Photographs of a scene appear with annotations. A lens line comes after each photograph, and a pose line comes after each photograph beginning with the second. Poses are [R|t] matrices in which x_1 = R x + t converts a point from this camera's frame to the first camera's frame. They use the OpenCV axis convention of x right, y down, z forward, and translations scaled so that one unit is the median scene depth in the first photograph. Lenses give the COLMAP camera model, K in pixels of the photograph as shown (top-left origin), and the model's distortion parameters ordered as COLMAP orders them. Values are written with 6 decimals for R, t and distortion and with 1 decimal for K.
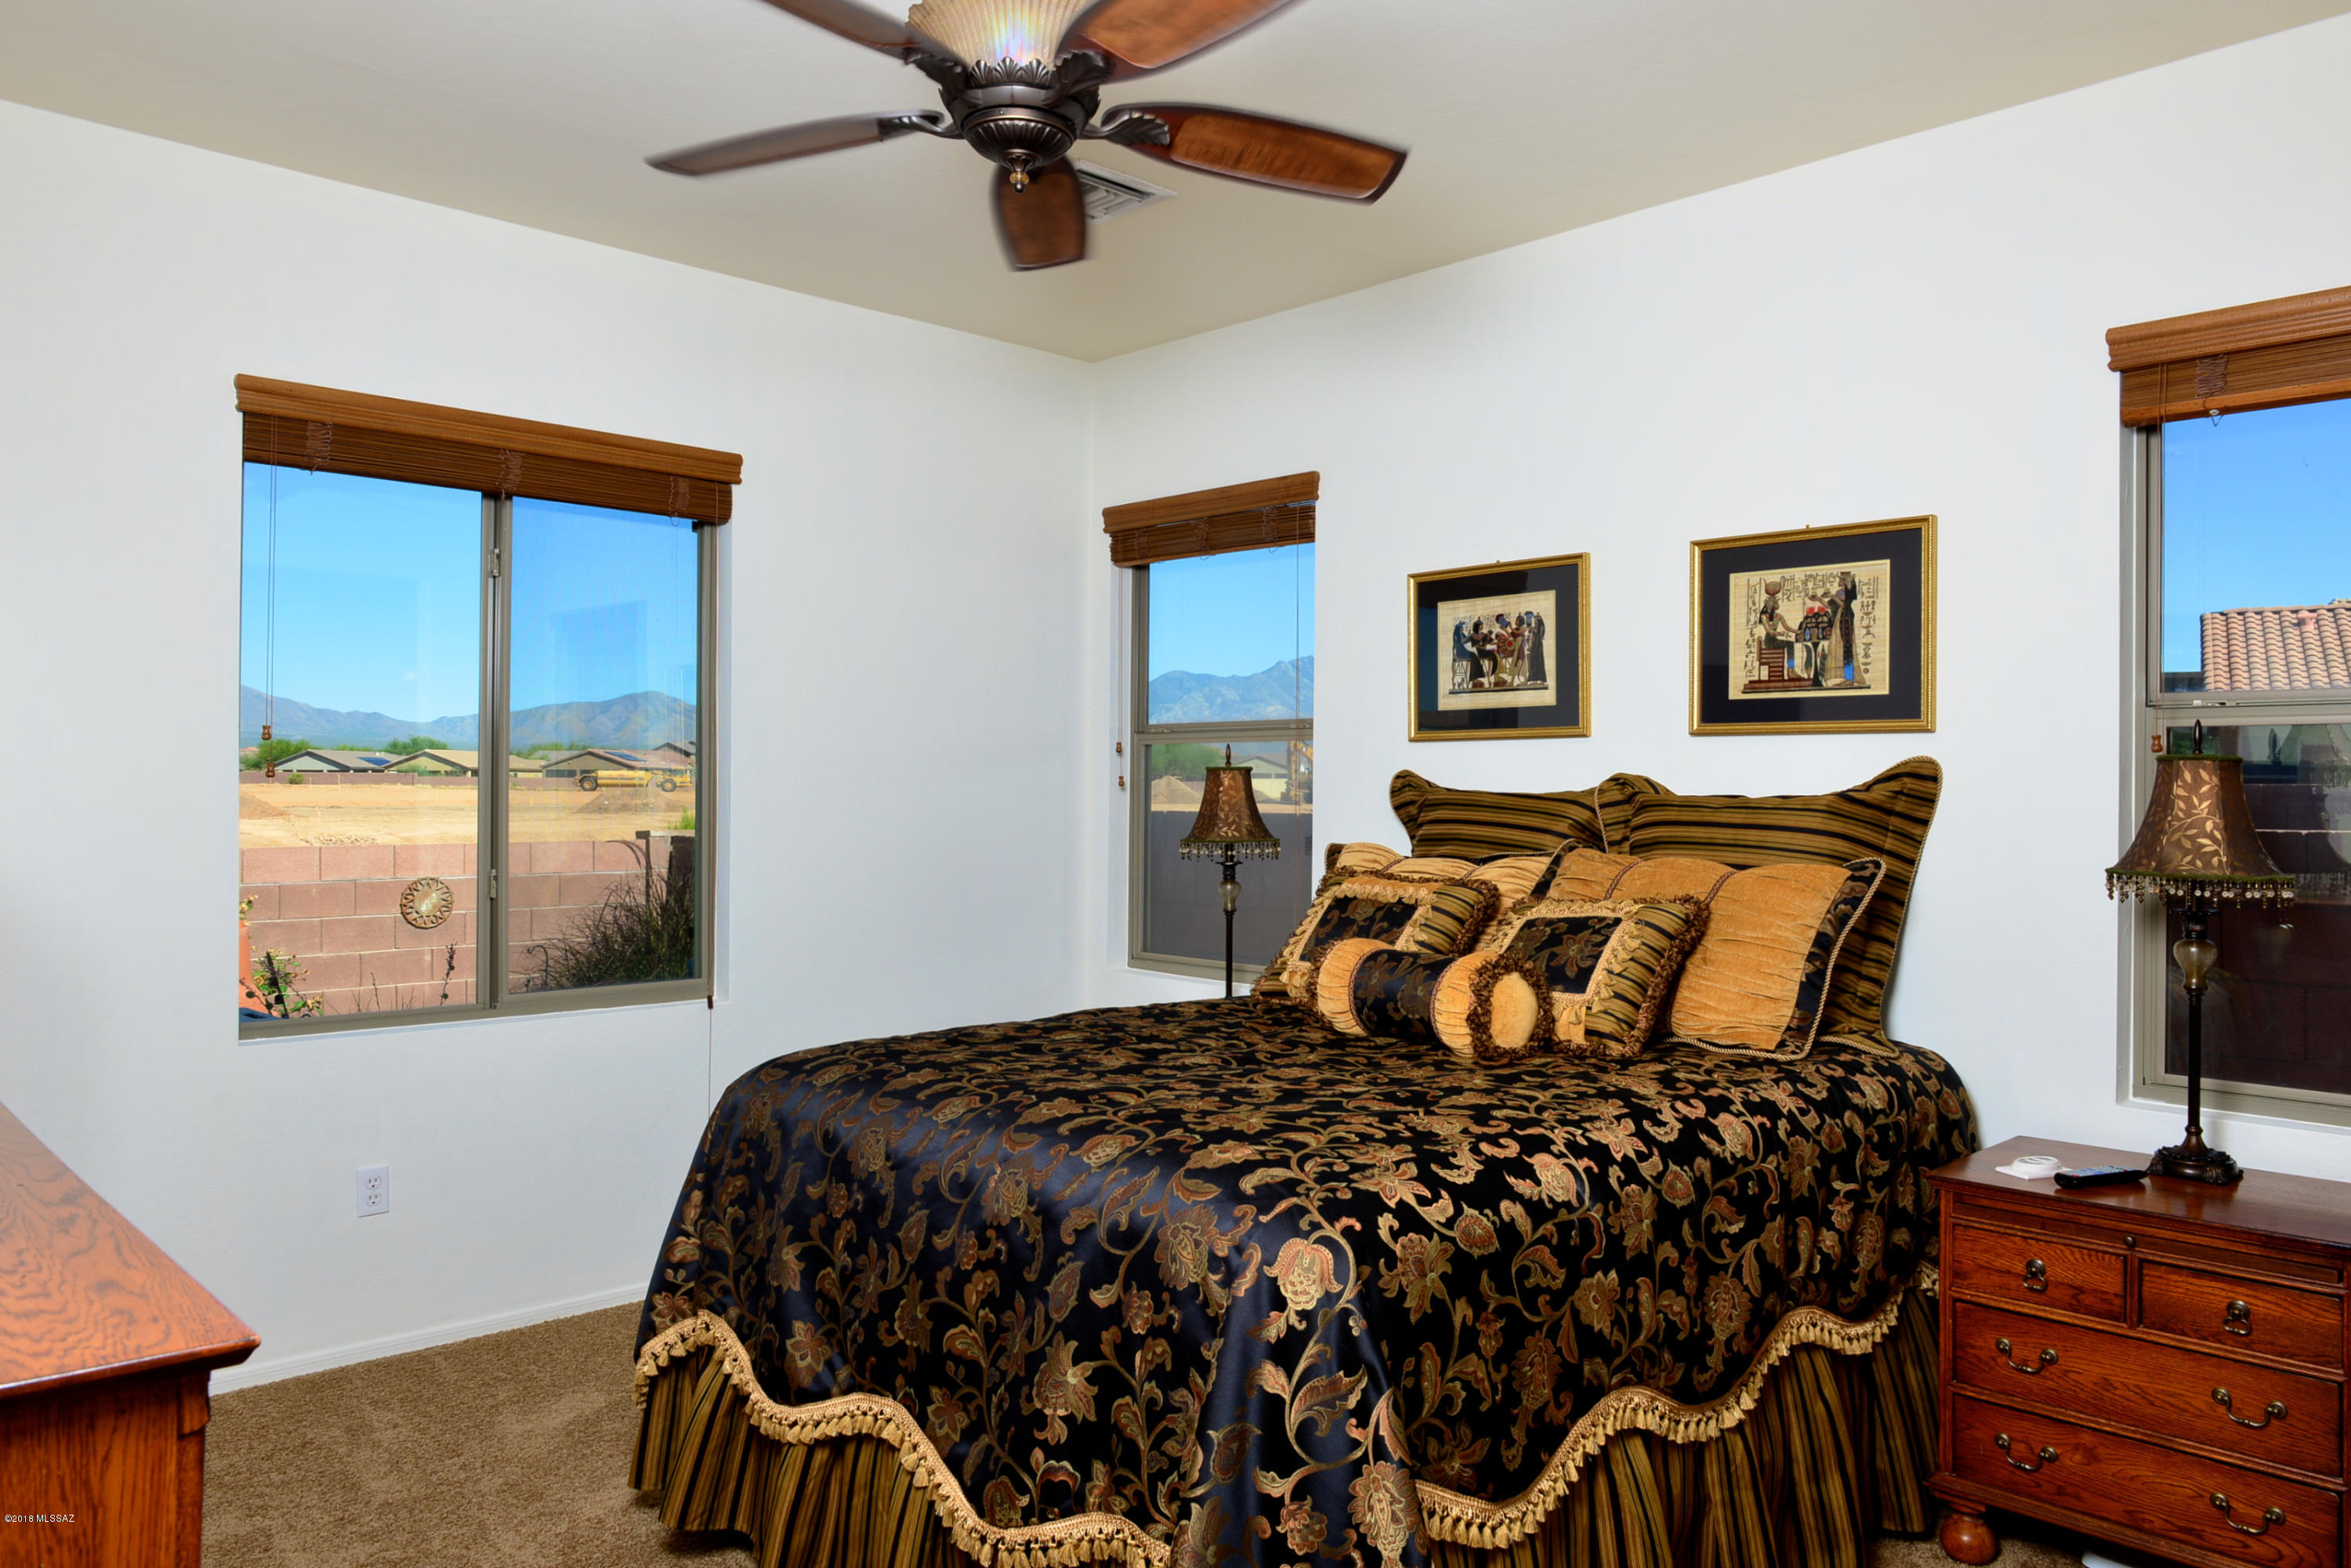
lens RADIAL K [[1631.1, 0, 1188.0], [0, 1631.1, 798.3], [0, 0, 1]] dist [-0.000045, -0.000263]
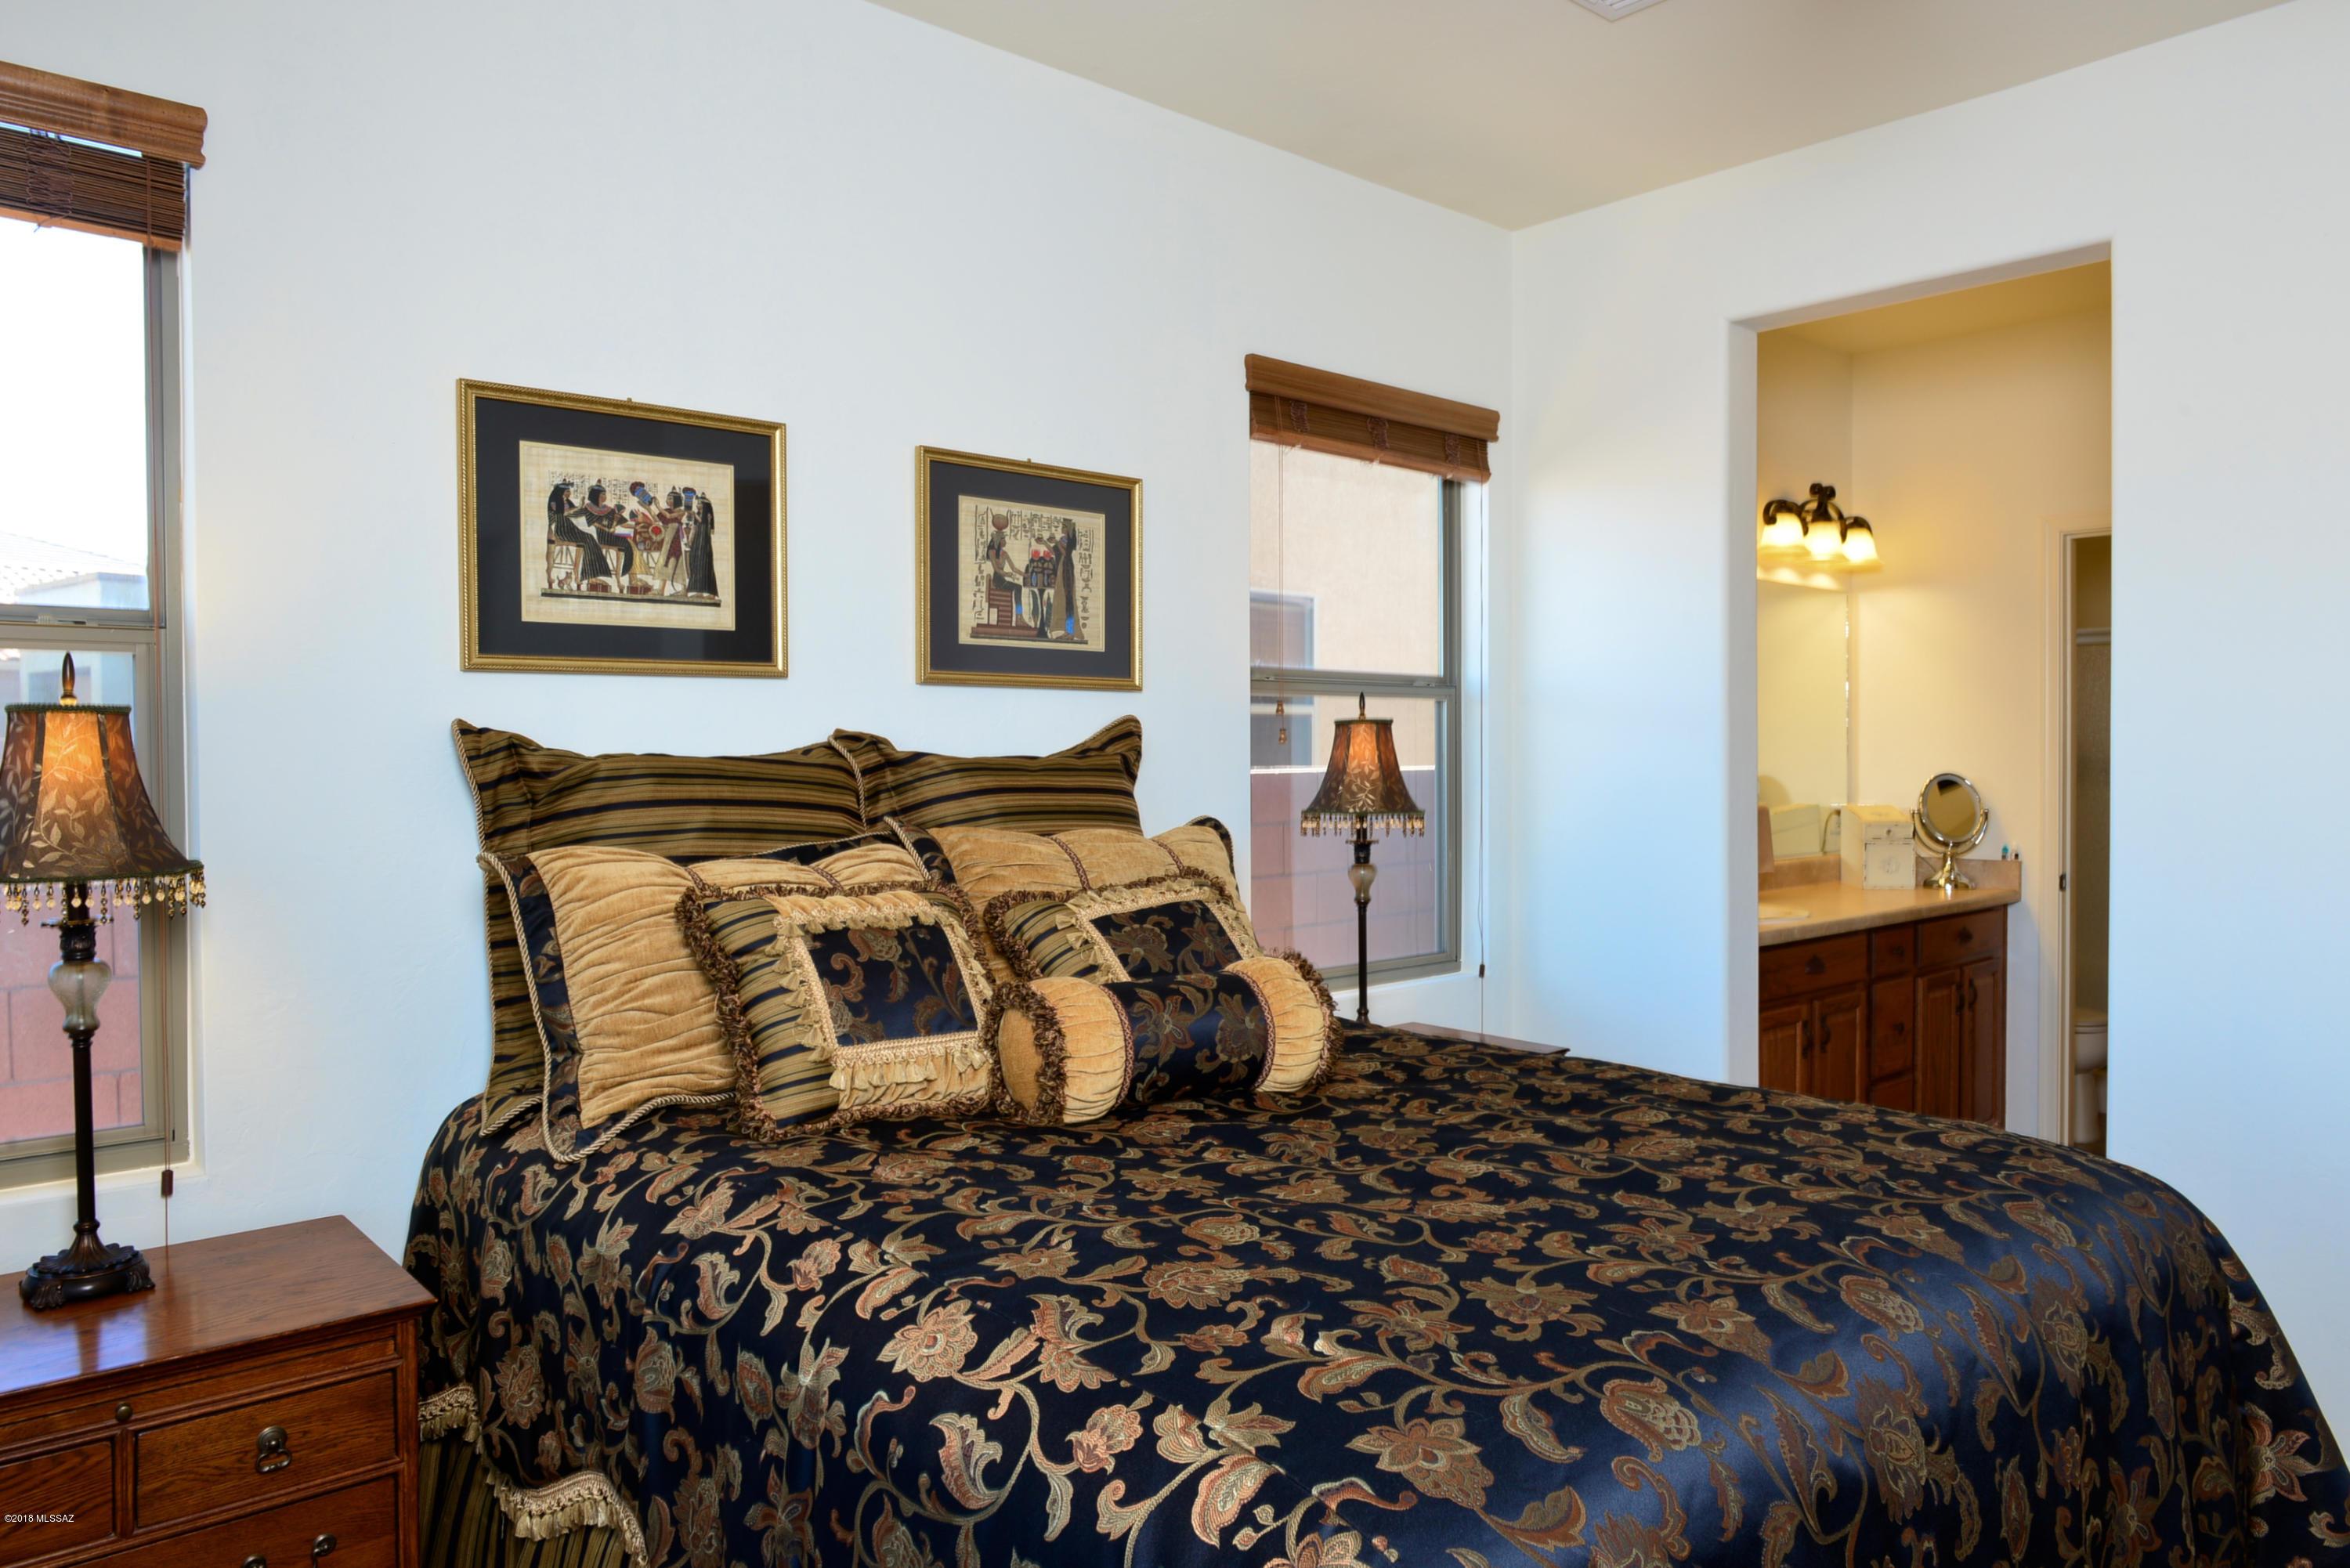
lens RADIAL K [[1630.4, 0, 1187.5], [0, 1630.4, 798.3], [0, 0, 1]] dist [-0.000045, -0.000263]
pose [[0.007070, -0.018617, 0.999802, -0.513450], [0.025899, 0.999495, 0.018428, 0.007083], [-0.999640, 0.025763, 0.007549, 0.876925]]
